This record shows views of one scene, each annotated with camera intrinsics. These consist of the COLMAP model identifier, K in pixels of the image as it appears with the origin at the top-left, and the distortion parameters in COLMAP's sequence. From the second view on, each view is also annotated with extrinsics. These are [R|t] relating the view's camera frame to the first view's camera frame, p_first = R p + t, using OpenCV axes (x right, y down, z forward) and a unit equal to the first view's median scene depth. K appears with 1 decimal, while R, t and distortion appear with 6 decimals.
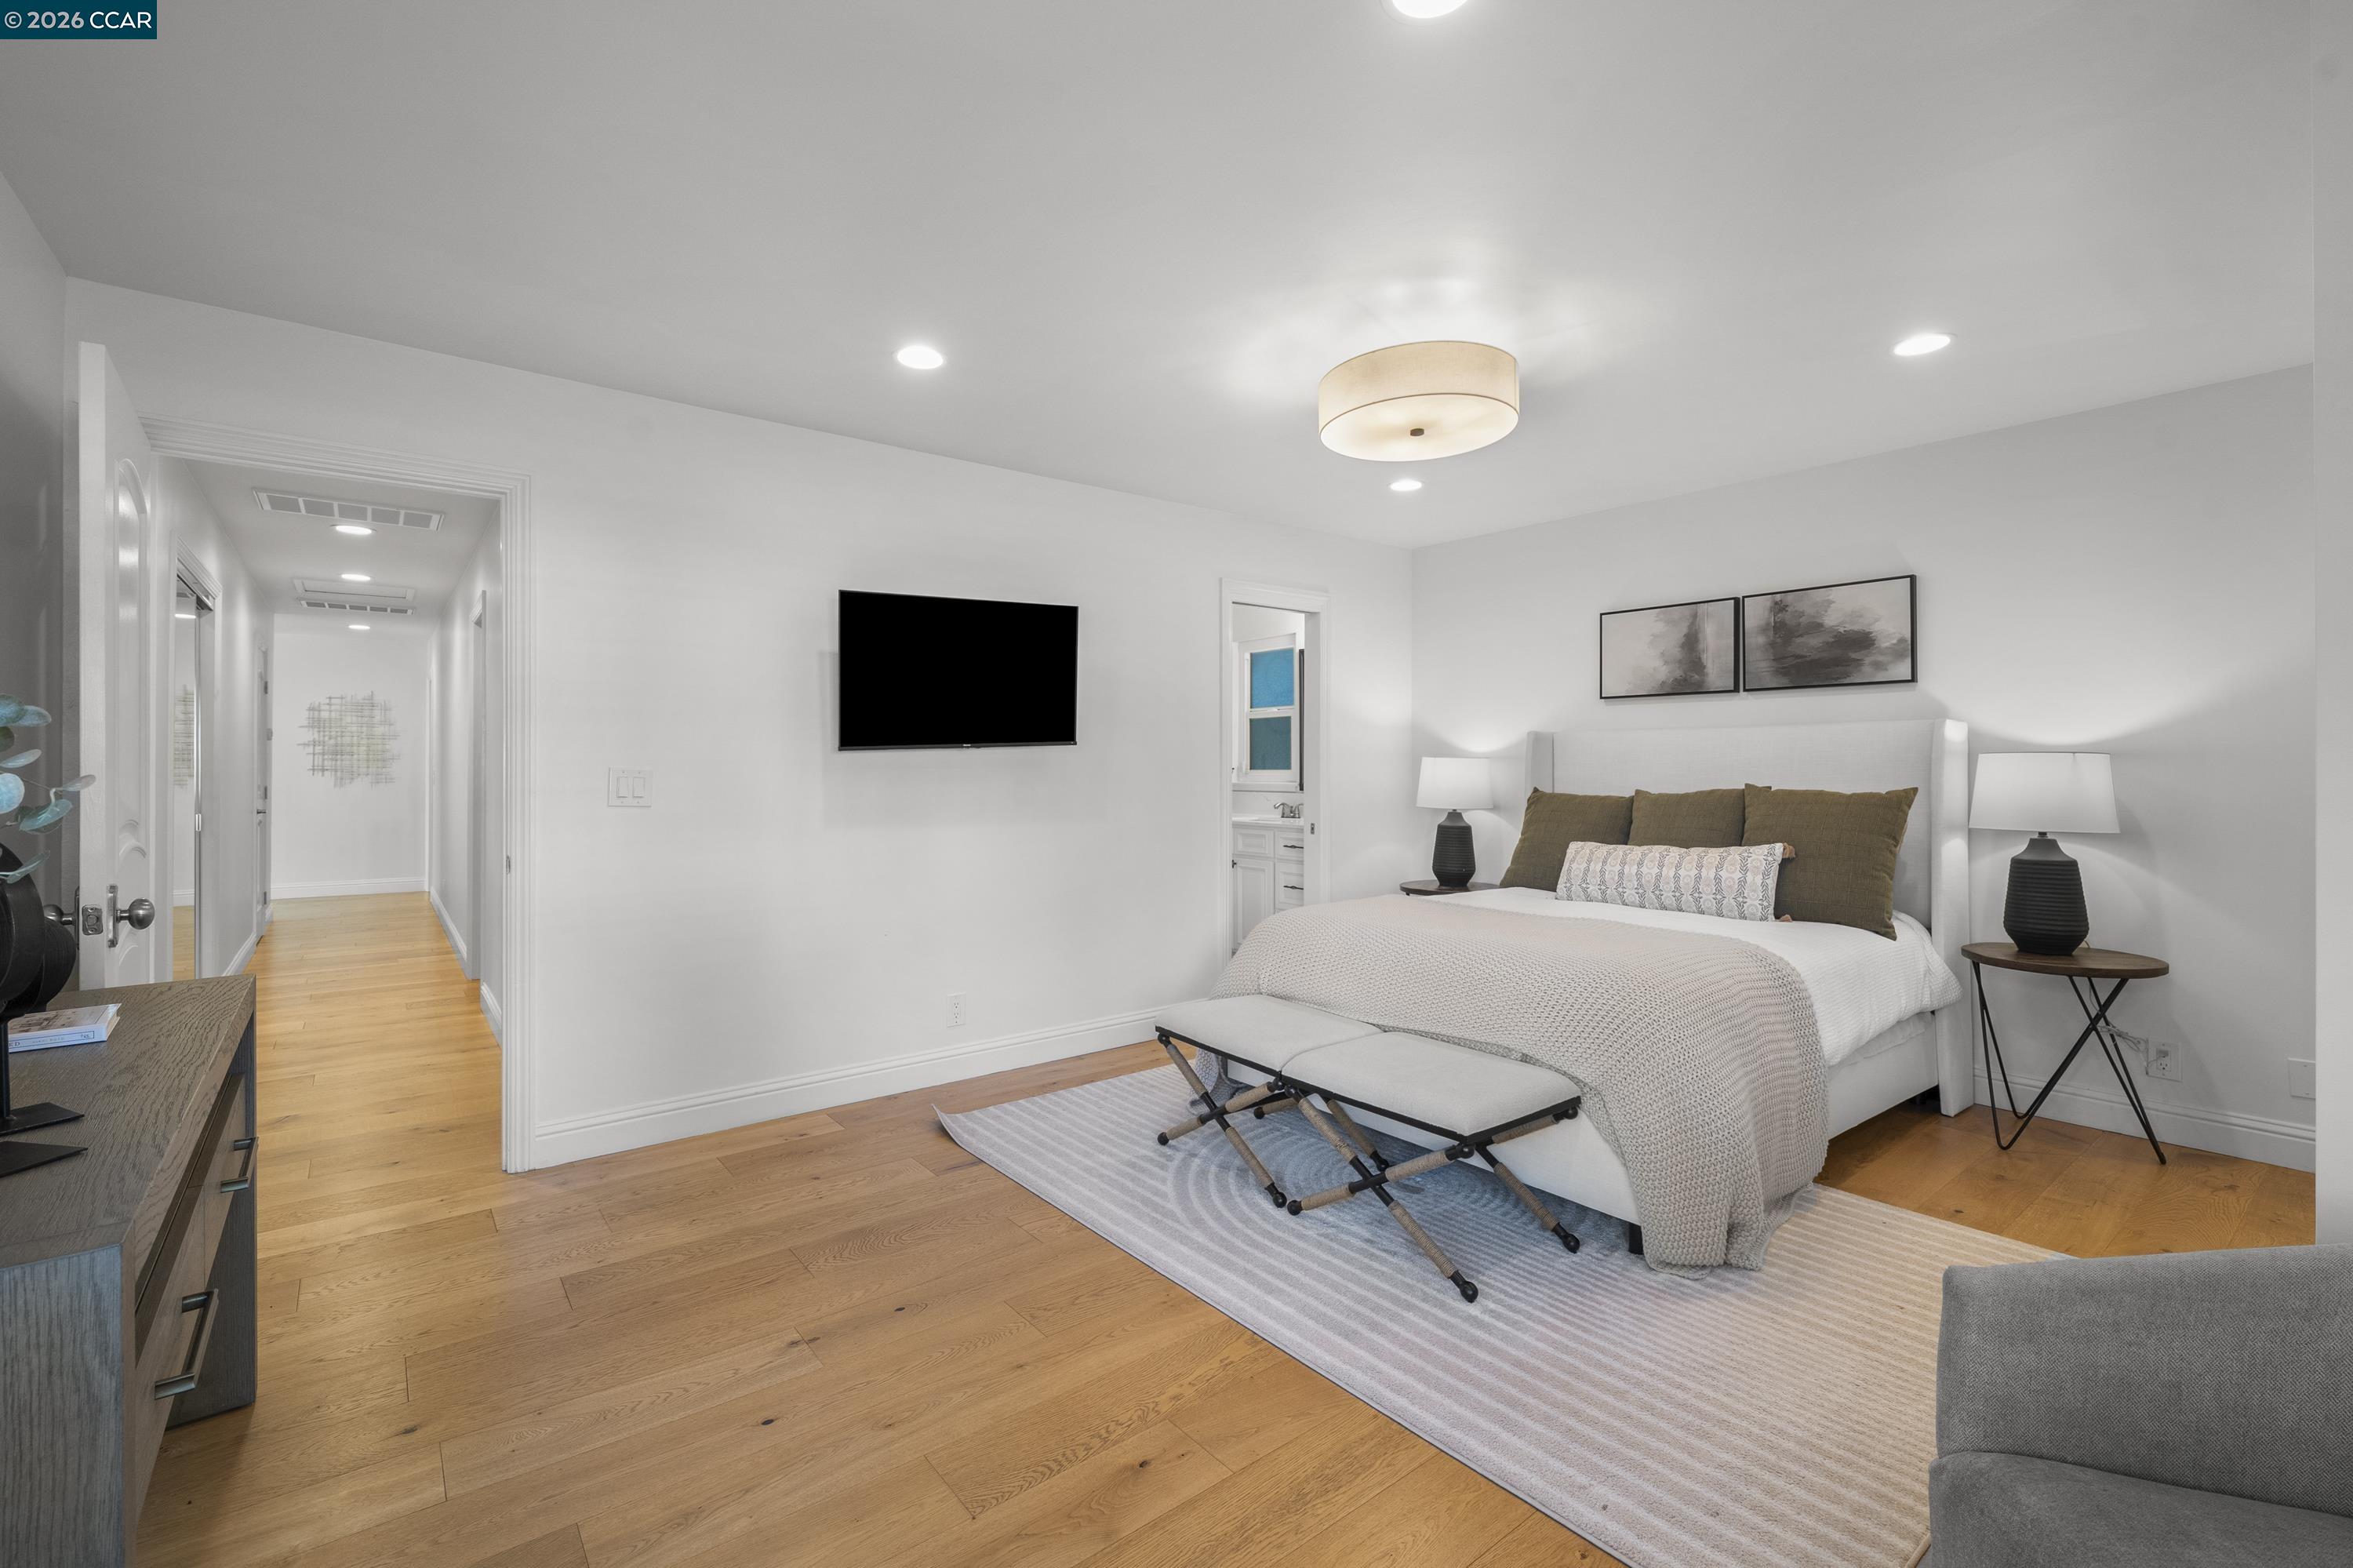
lens RADIAL K [[1060.2, 0, 1175.8], [0, 1060.2, 773.3], [0, 0, 1]] dist [-0.003651, -0.000253]
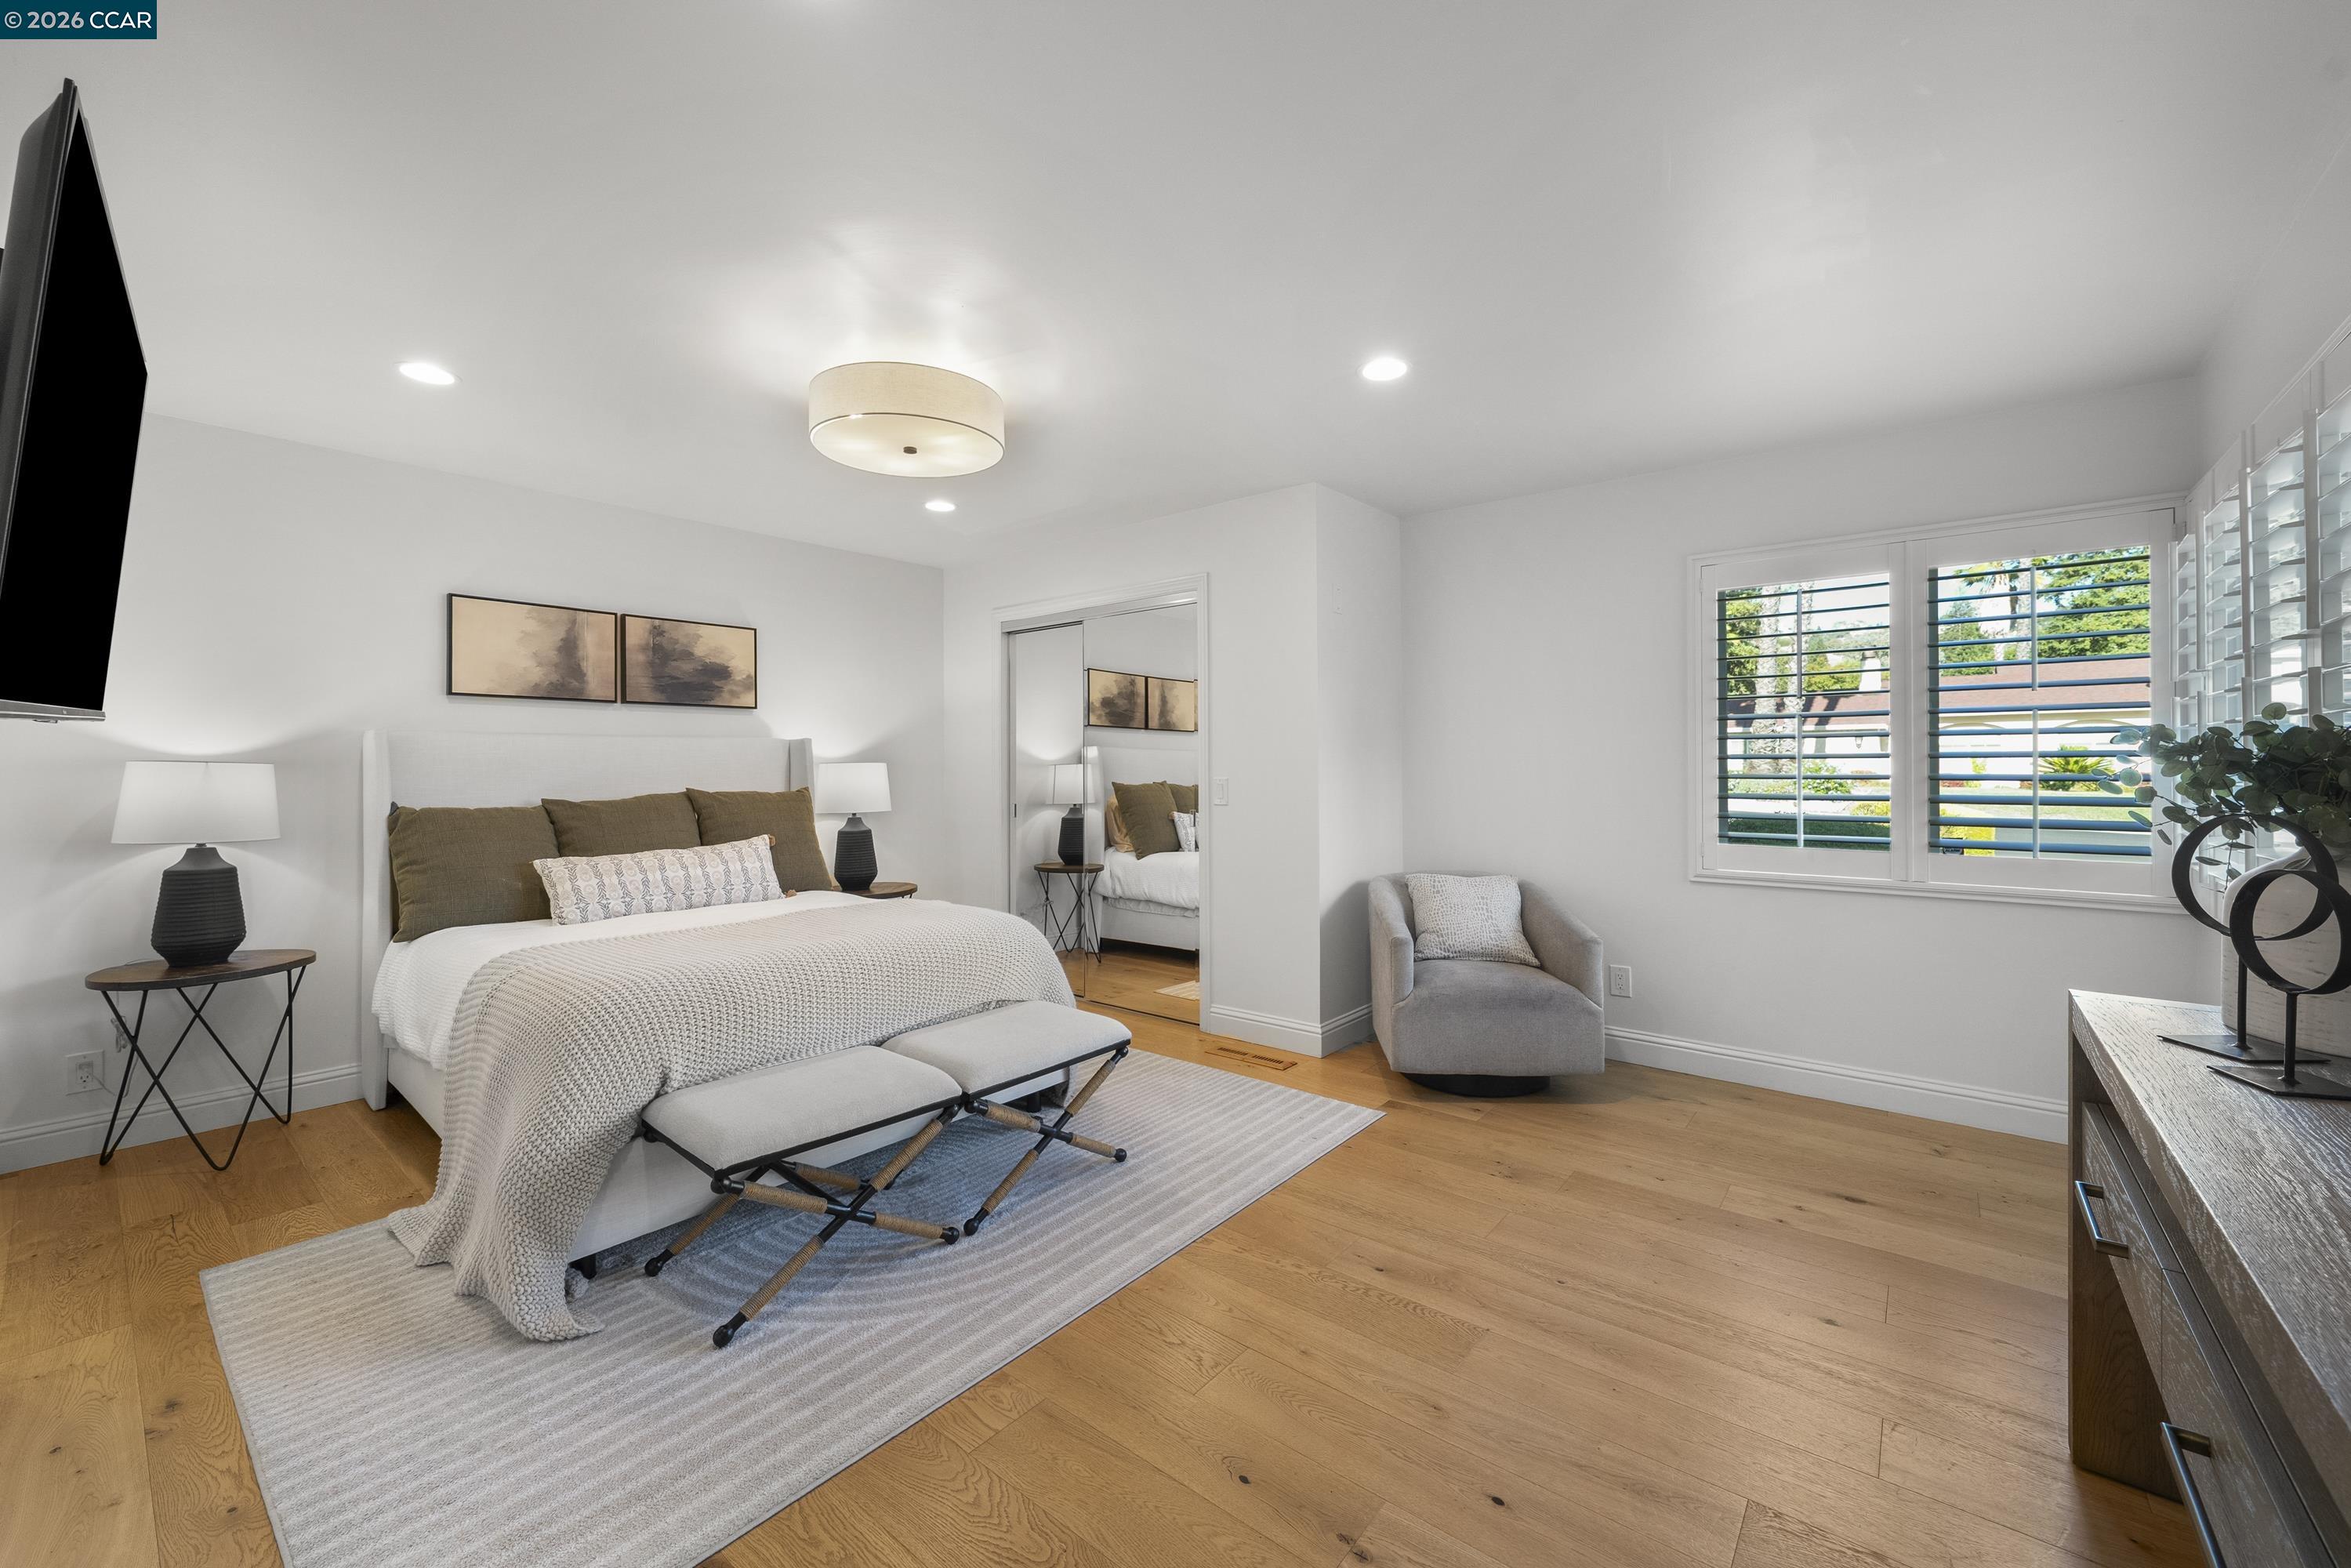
lens RADIAL K [[946.4, 0, 1174.1], [0, 946.4, 766.7], [0, 0, 1]] dist [0.001006, -0.000195]
pose [[-0.241214, 0.003272, 0.970466, -0.550256], [0.012180, 0.999926, -0.000344, -0.006207], [-0.970395, 0.011737, -0.241236, 0.726589]]
